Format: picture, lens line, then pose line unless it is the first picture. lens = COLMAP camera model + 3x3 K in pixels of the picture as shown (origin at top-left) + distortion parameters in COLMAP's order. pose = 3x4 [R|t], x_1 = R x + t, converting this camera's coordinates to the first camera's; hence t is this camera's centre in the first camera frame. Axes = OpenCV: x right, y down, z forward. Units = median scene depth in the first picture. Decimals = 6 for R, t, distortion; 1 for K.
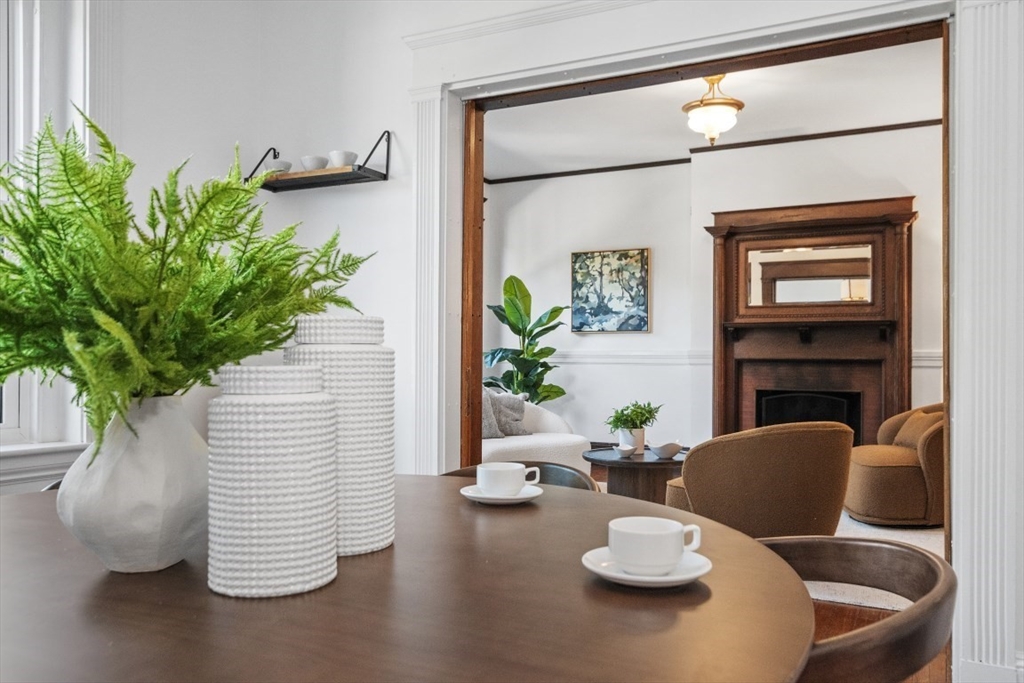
lens RADIAL K [[795.5, 0, 510.6], [0, 795.5, 351.8], [0, 0, 1]] dist [0.011952, -0.003552]
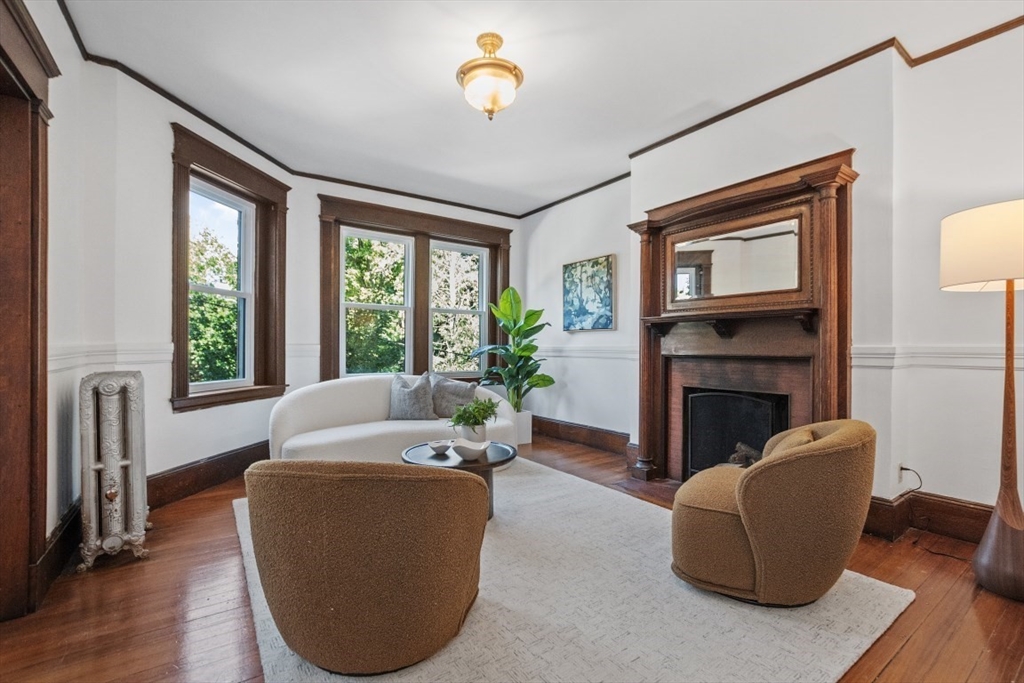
lens RADIAL K [[458.9, 0, 511.2], [0, 458.9, 346.8], [0, 0, 1]] dist [0.000163, -0.000139]
pose [[0.894014, -0.002716, -0.448030, 0.333349], [0.001855, 0.999995, -0.002361, 0.000417], [0.448035, 0.001279, 0.894015, 0.363867]]
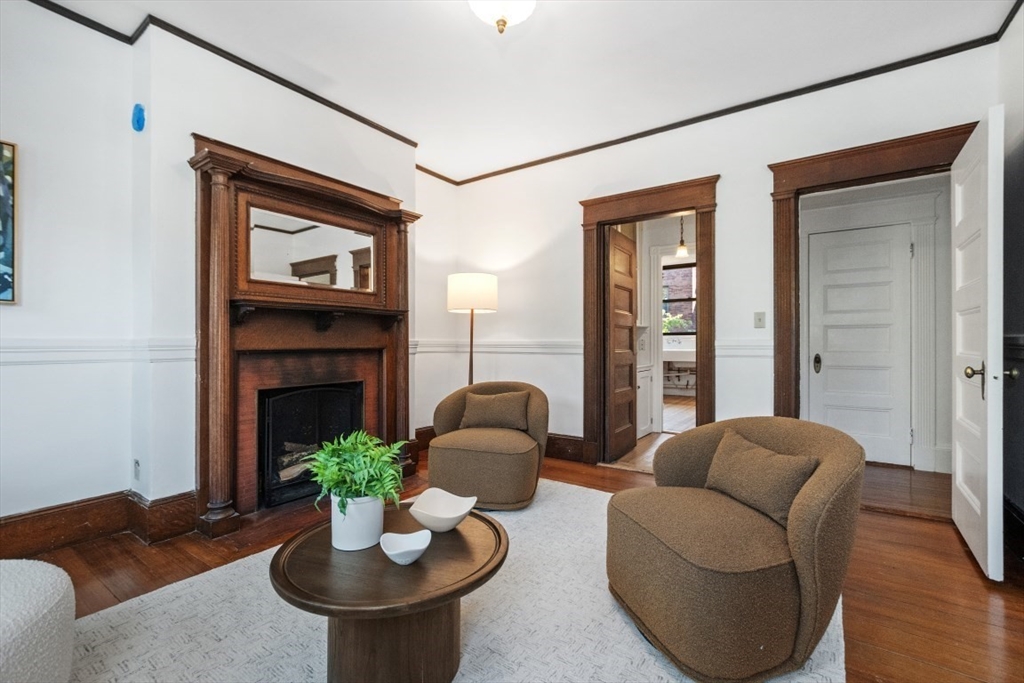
lens RADIAL K [[458.9, 0, 508.4], [0, 458.9, 341.1], [0, 0, 1]] dist [0.000163, -0.000139]
pose [[0.122784, -0.004598, 0.992423, -0.091548], [-0.008040, 0.999952, 0.005628, -0.003558], [-0.992401, -0.008670, 0.122741, 0.632911]]
